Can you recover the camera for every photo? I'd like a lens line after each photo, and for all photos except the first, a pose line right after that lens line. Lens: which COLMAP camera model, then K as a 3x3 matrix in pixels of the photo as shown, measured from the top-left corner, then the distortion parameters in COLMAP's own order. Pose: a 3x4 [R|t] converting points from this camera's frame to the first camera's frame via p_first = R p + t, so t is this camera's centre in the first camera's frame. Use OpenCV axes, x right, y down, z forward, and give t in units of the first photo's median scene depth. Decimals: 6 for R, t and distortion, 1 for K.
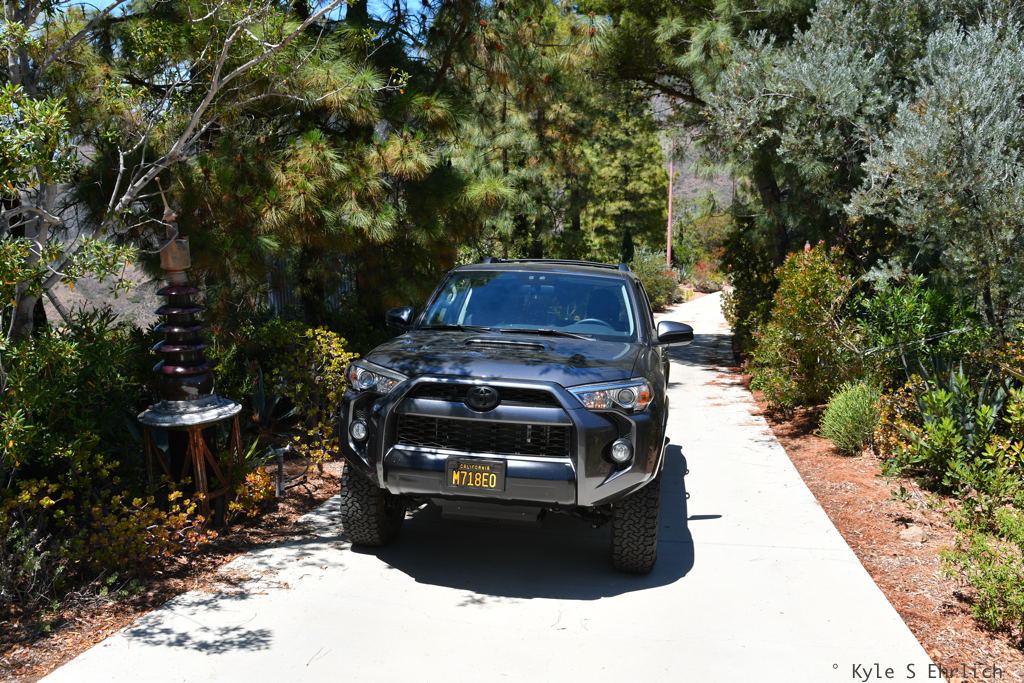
lens RADIAL K [[939.6, 0, 595.4], [0, 939.6, 359.3], [0, 0, 1]] dist [-0.014534, 0.000000]
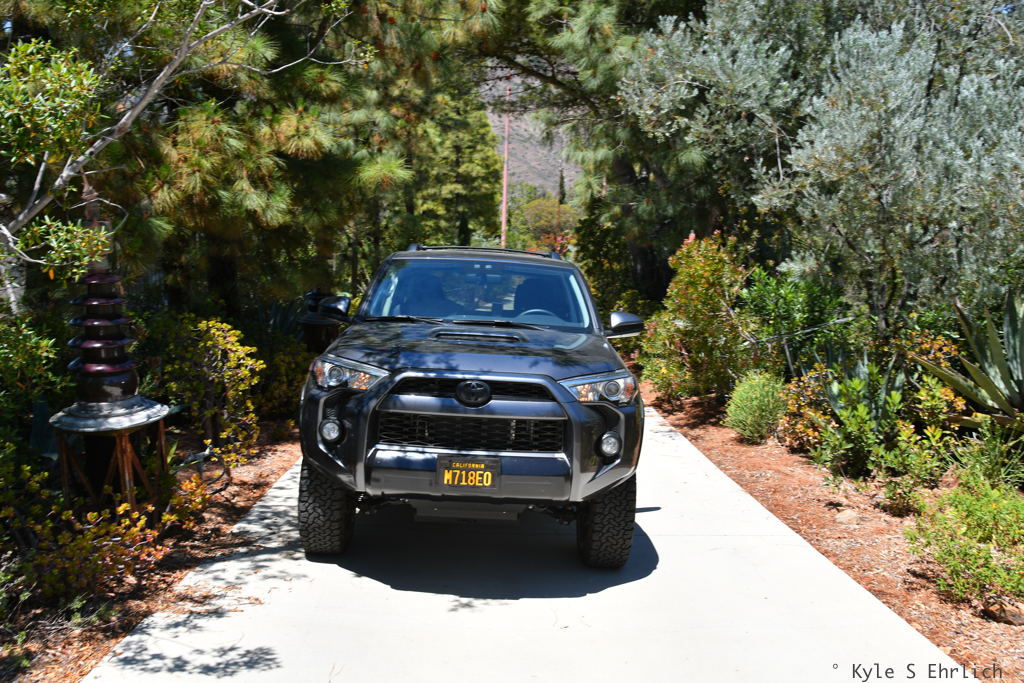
lens RADIAL K [[993.6, 0, 552.4], [0, 993.6, 362.8], [0, 0, 1]] dist [-0.019415, 0.000000]
pose [[0.980238, -0.012251, 0.197444, -0.196633], [0.009837, 0.999864, 0.013200, -0.001486], [-0.197579, -0.010997, 0.980225, -0.005646]]
